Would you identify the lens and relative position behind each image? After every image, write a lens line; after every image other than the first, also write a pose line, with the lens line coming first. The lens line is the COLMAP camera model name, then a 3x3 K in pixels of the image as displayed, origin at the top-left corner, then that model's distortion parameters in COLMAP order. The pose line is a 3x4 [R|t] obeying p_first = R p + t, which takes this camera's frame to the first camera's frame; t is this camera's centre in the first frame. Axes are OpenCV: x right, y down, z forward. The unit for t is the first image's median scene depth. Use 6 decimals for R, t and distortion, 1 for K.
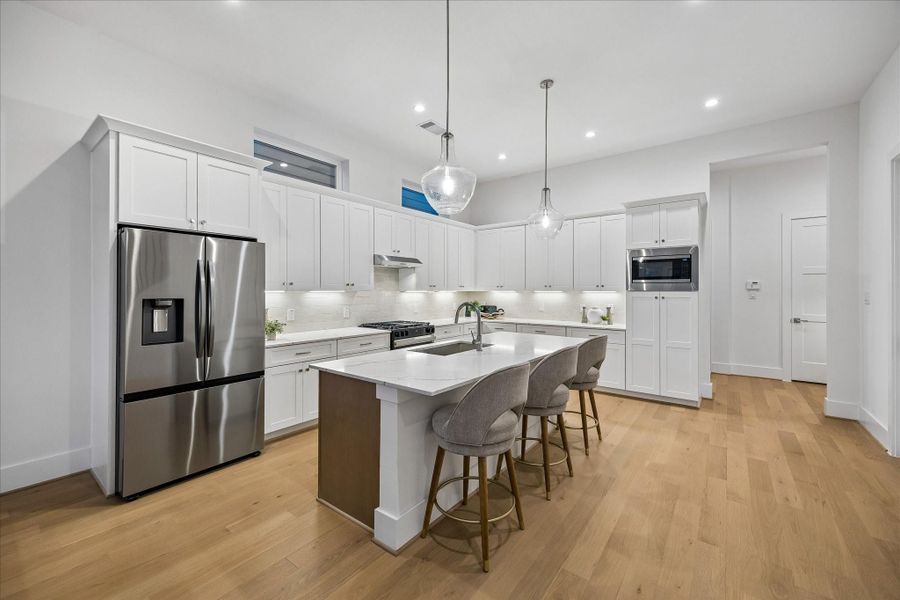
lens RADIAL K [[361.0, 0, 439.3], [0, 361.0, 291.1], [0, 0, 1]] dist [0.000275, 0.000396]
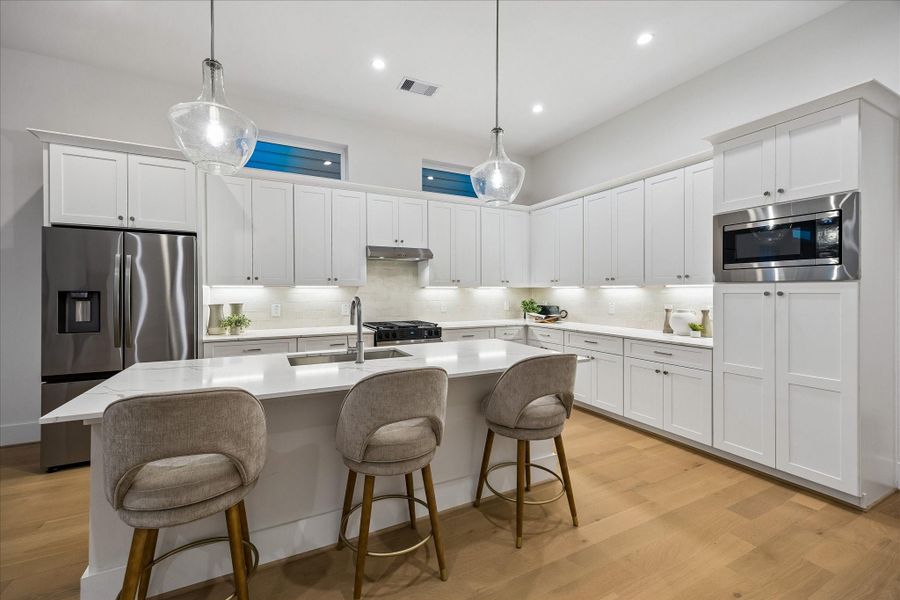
lens RADIAL K [[361.0, 0, 444.0], [0, 361.0, 294.4], [0, 0, 1]] dist [0.000275, 0.000396]
pose [[0.904743, 0.001587, -0.425955, 0.375197], [0.001446, 0.999976, 0.006797, 0.013866], [0.425956, -0.006765, 0.904719, 0.269218]]
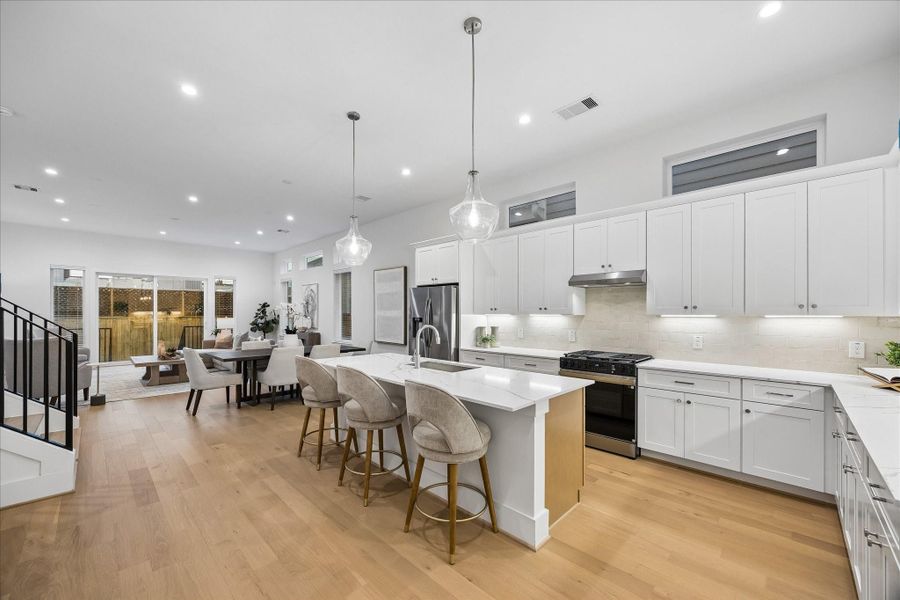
lens RADIAL K [[342.5, 0, 440.5], [0, 342.5, 315.0], [0, 0, 1]] dist [-0.008150, -0.000355]
pose [[-0.103750, -0.000476, -0.994603, 0.747520], [-0.006028, 0.999982, 0.000150, 0.001575], [0.994585, 0.006011, -0.103751, 0.771398]]
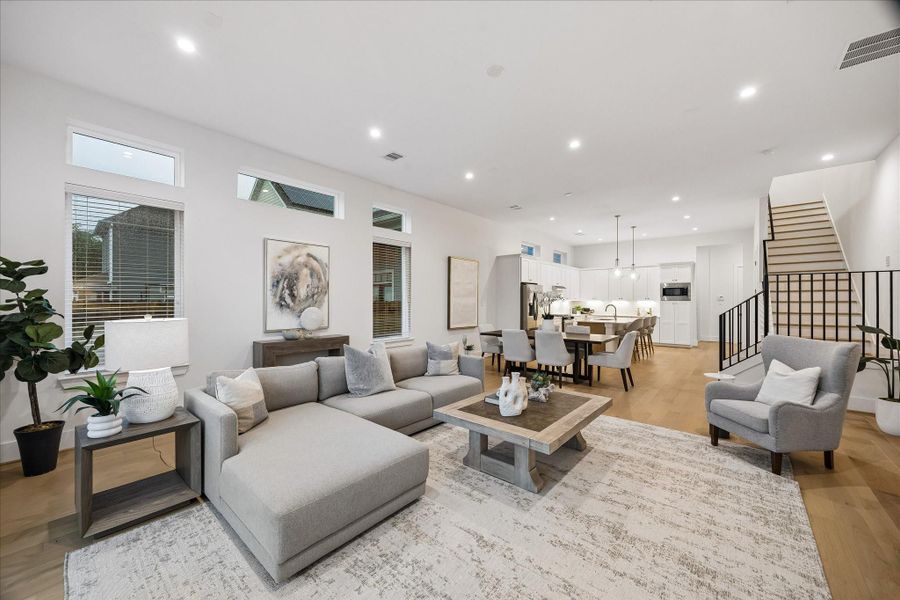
lens RADIAL K [[342.5, 0, 428.2], [0, 342.5, 301.9], [0, 0, 1]] dist [-0.008150, -0.000355]
pose [[0.997724, -0.001028, -0.067427, -0.868013], [0.001234, 0.999995, 0.003024, -0.001587], [0.067424, -0.003100, 0.997720, -1.370463]]
